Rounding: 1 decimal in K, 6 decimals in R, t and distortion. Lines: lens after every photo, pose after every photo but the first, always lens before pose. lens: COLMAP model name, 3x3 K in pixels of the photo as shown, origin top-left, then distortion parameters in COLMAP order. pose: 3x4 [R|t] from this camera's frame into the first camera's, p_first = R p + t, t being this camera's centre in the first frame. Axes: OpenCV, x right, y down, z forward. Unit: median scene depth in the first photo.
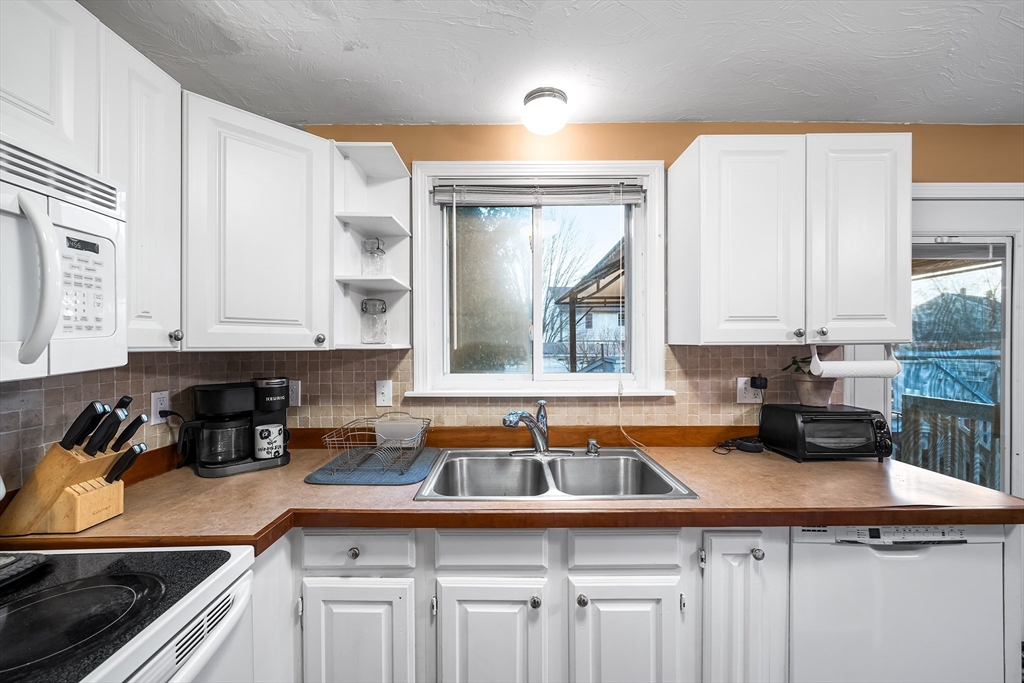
lens RADIAL K [[402.8, 0, 507.5], [0, 402.8, 346.4], [0, 0, 1]] dist [-0.002047, -0.000353]
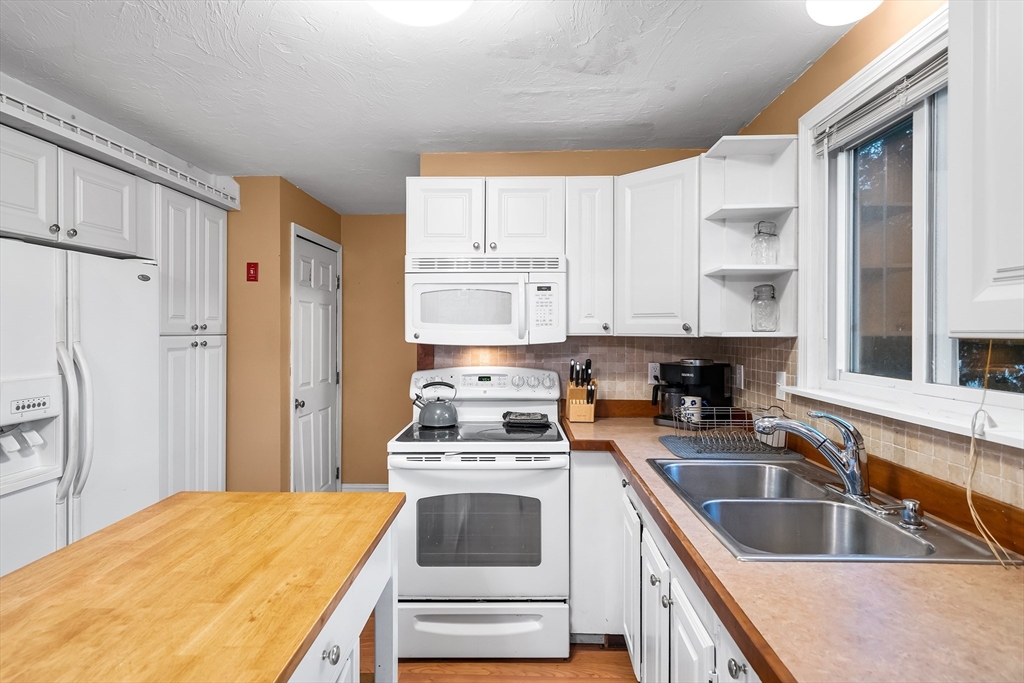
lens RADIAL K [[529.6, 0, 508.2], [0, 529.6, 335.9], [0, 0, 1]] dist [0.000626, 0.000003]
pose [[-0.043210, 0.011796, -0.998996, 1.046241], [-0.006105, 0.999909, 0.012071, -0.008346], [0.999047, 0.006621, -0.043134, 0.487039]]
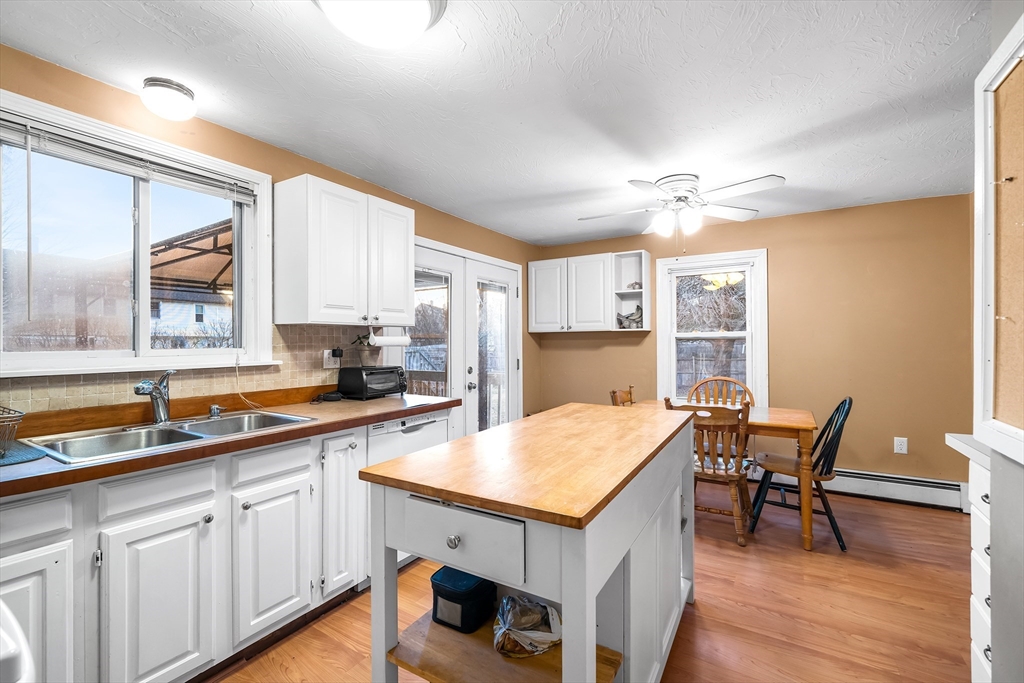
lens RADIAL K [[440.3, 0, 506.5], [0, 440.3, 339.5], [0, 0, 1]] dist [-0.000093, -0.000045]
pose [[0.526236, 0.004348, 0.850327, -0.434957], [0.005583, 0.999948, -0.008568, 0.066416], [-0.850320, 0.009256, 0.526184, -0.370695]]
